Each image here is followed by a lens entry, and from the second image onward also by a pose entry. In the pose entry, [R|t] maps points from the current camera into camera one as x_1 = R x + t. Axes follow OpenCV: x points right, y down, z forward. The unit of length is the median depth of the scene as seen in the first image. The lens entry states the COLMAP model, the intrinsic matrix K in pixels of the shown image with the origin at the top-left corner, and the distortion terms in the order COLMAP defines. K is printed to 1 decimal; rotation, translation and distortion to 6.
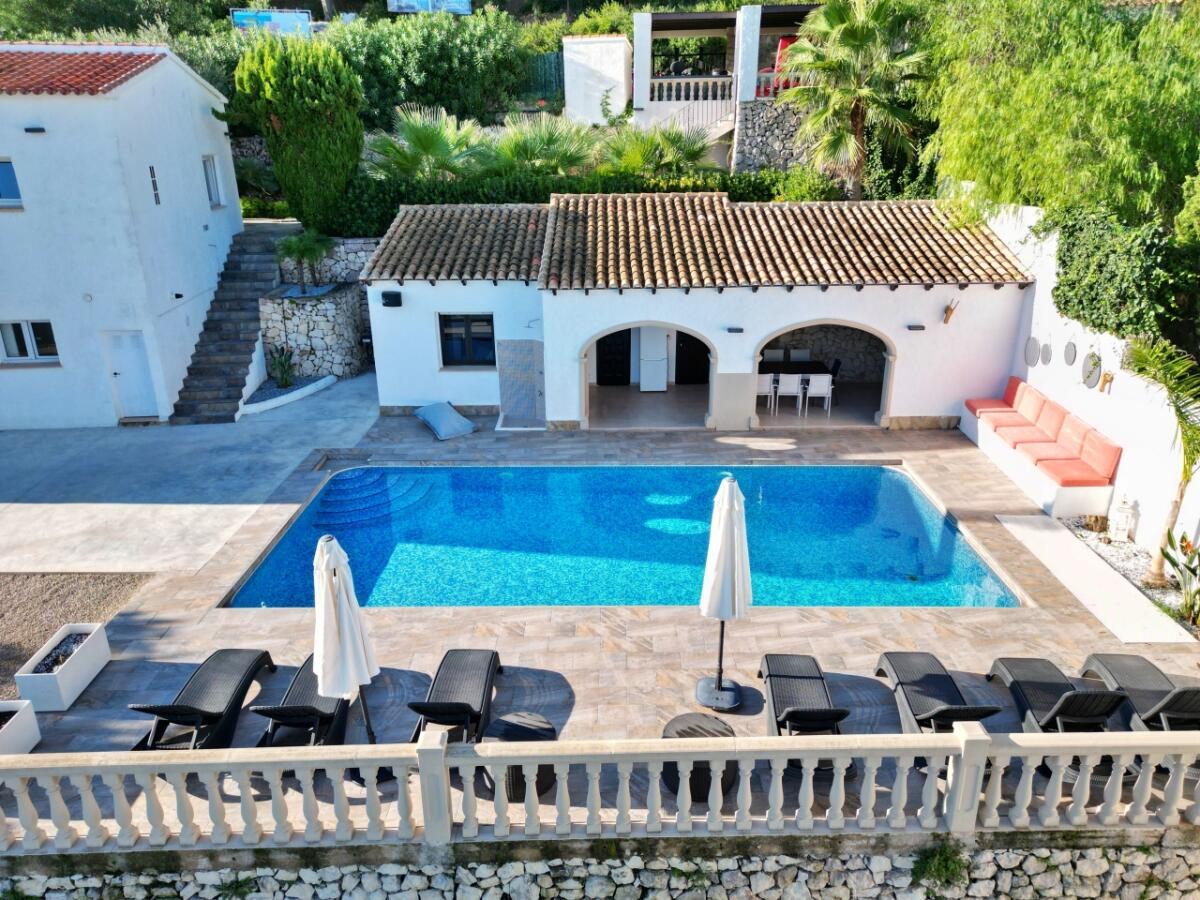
lens RADIAL K [[836.4, 0, 600.0], [0, 836.4, 450.0], [0, 0, 1]] dist [0.100546, -0.147993]
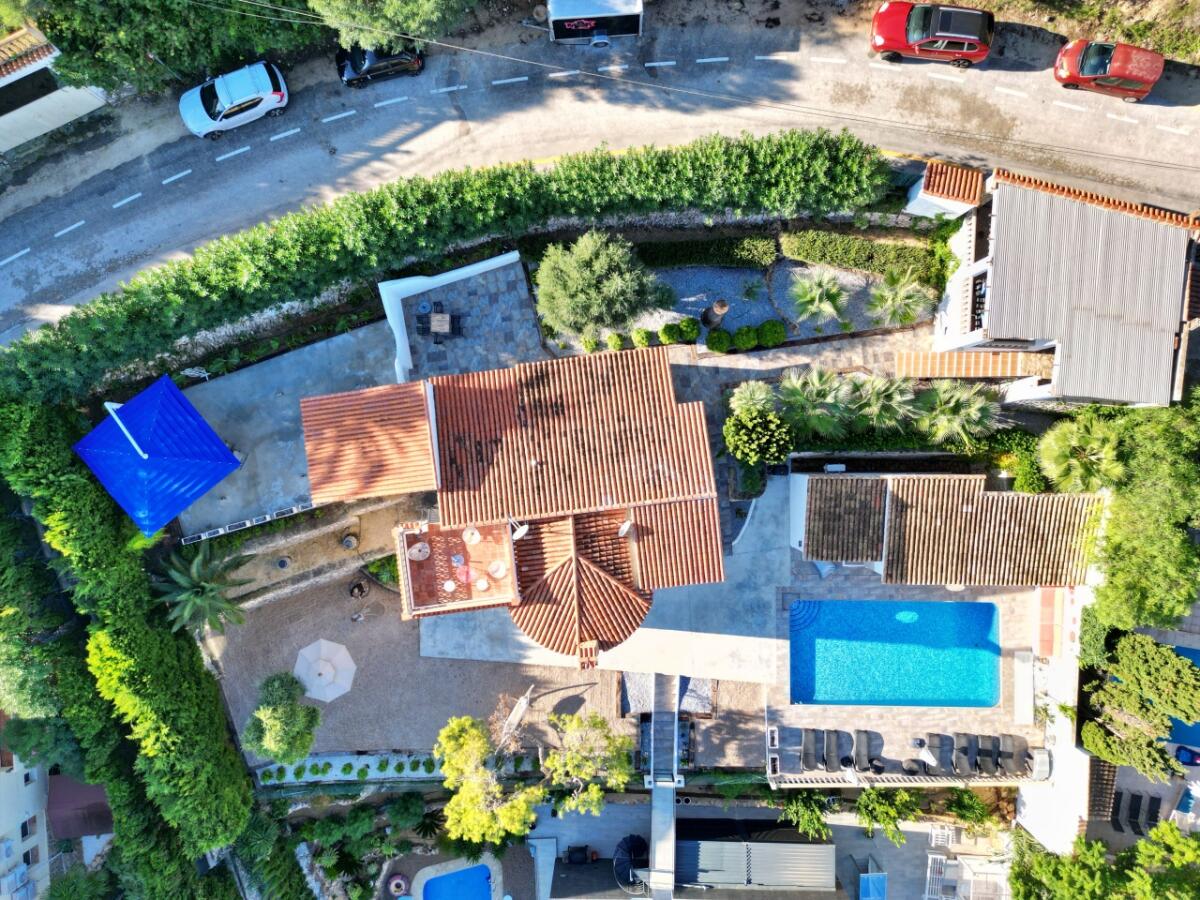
lens RADIAL K [[836.4, 0, 600.0], [0, 836.4, 450.0], [0, 0, 1]] dist [0.100546, -0.147993]
pose [[0.999703, -0.010398, -0.022031, -0.949211], [0.024261, 0.342913, 0.939054, -3.019686], [-0.002210, -0.939310, 0.343064, 0.585042]]
